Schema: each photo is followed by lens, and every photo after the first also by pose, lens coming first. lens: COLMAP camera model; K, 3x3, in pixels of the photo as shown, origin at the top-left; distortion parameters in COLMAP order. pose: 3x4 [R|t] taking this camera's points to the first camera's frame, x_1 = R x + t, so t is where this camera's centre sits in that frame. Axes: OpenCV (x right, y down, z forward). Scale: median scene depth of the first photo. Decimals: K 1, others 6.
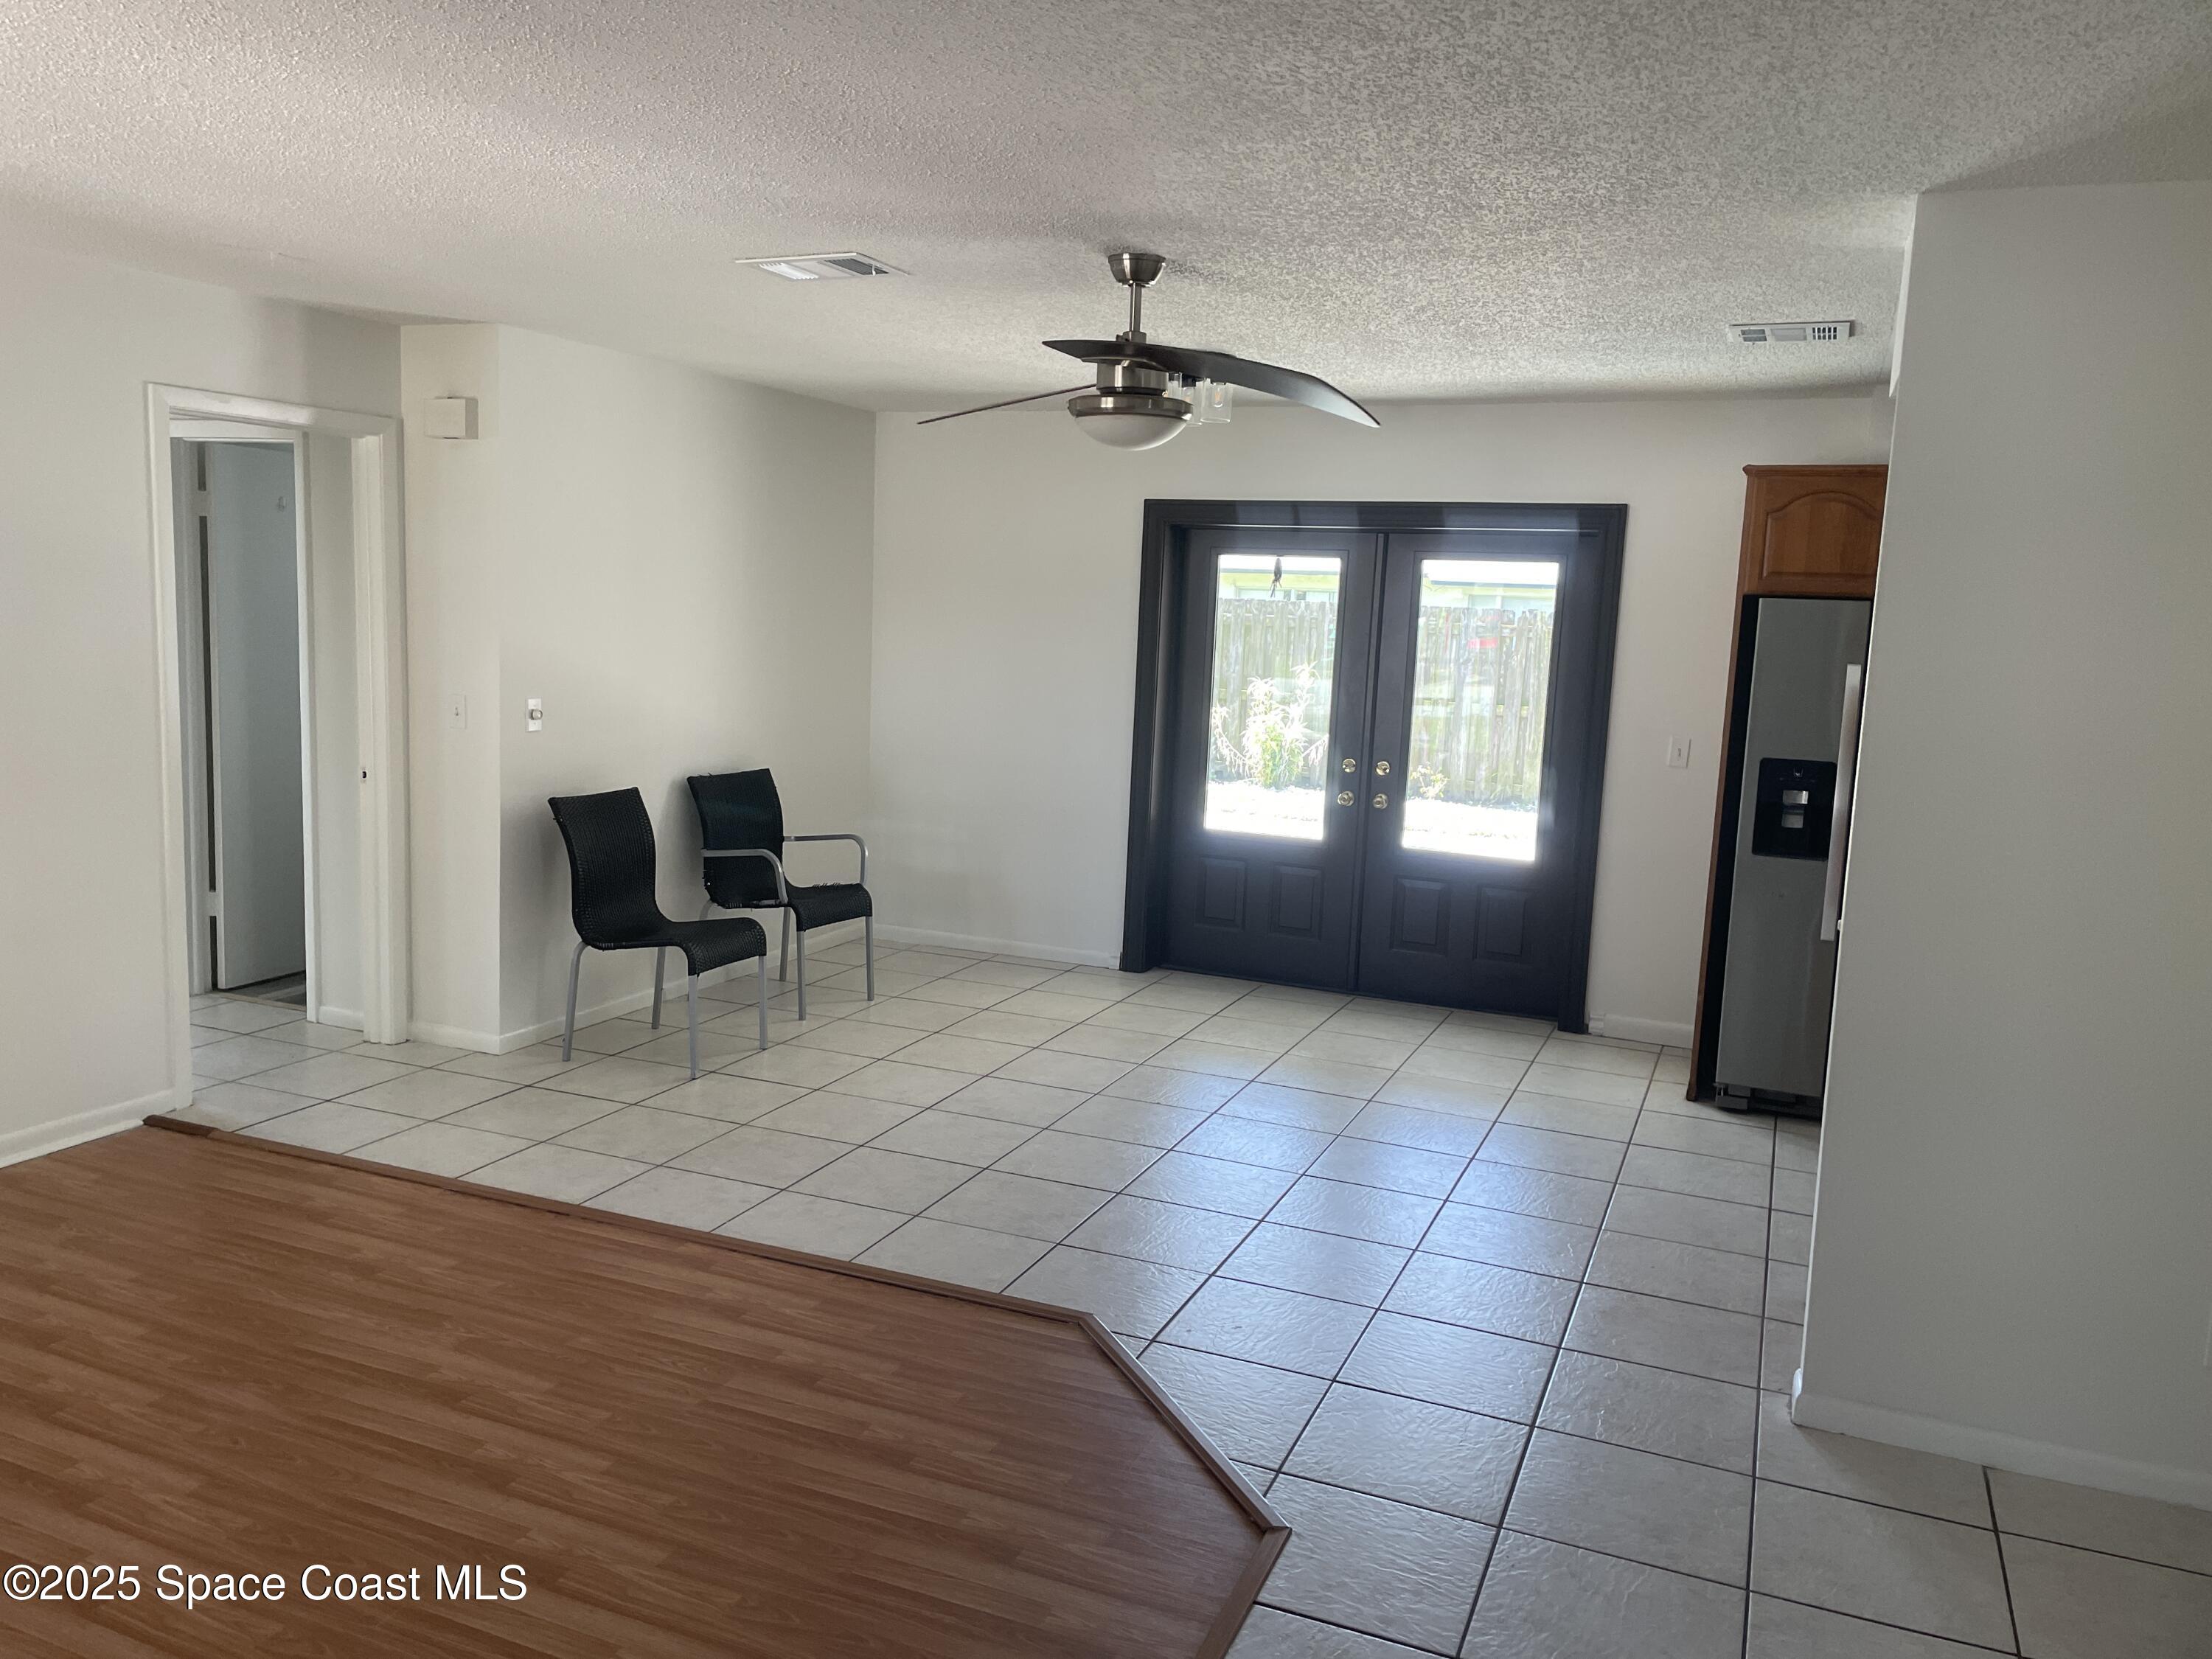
lens RADIAL K [[1689.8, 0, 1106.0], [0, 1689.8, 829.5], [0, 0, 1]] dist [0.058327, -0.001877]
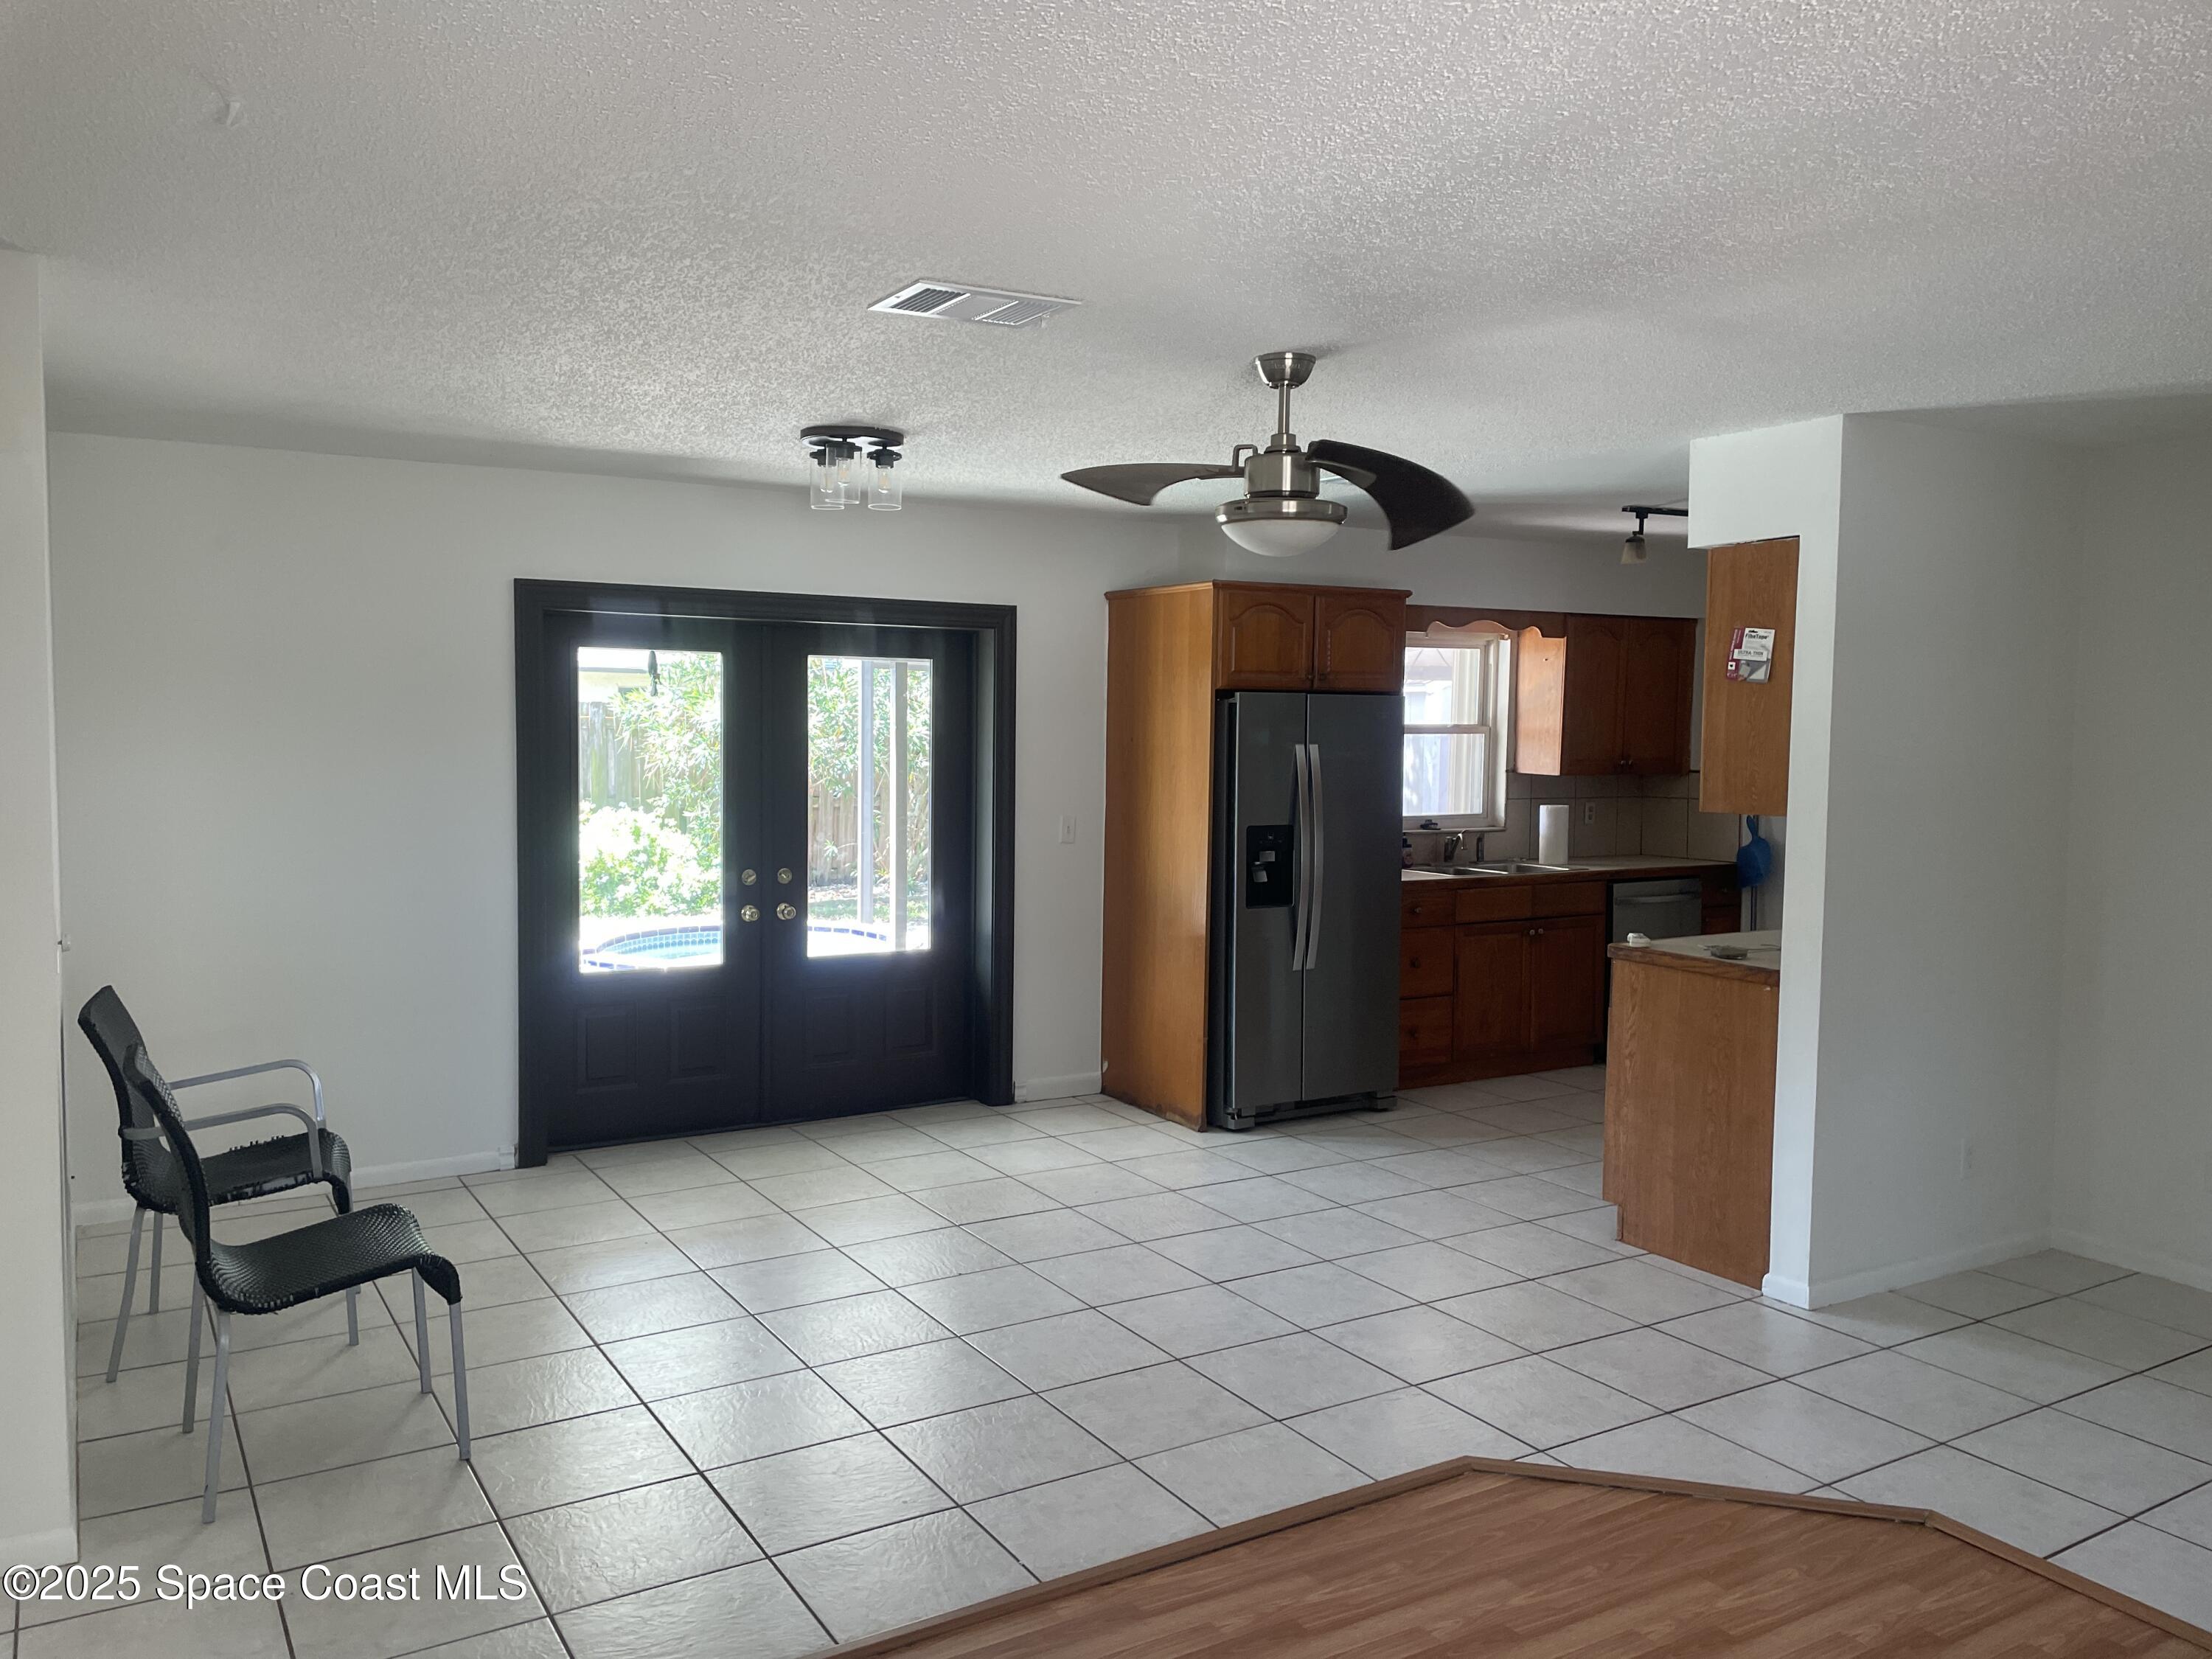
lens RADIAL K [[1656.3, 0, 1106.0], [0, 1656.3, 829.5], [0, 0, 1]] dist [0.043340, -0.004643]
pose [[0.583352, -0.089904, 0.807228, -0.535233], [0.121176, 0.992366, 0.022953, -0.069811], [-0.803129, 0.084427, 0.589793, 0.360909]]
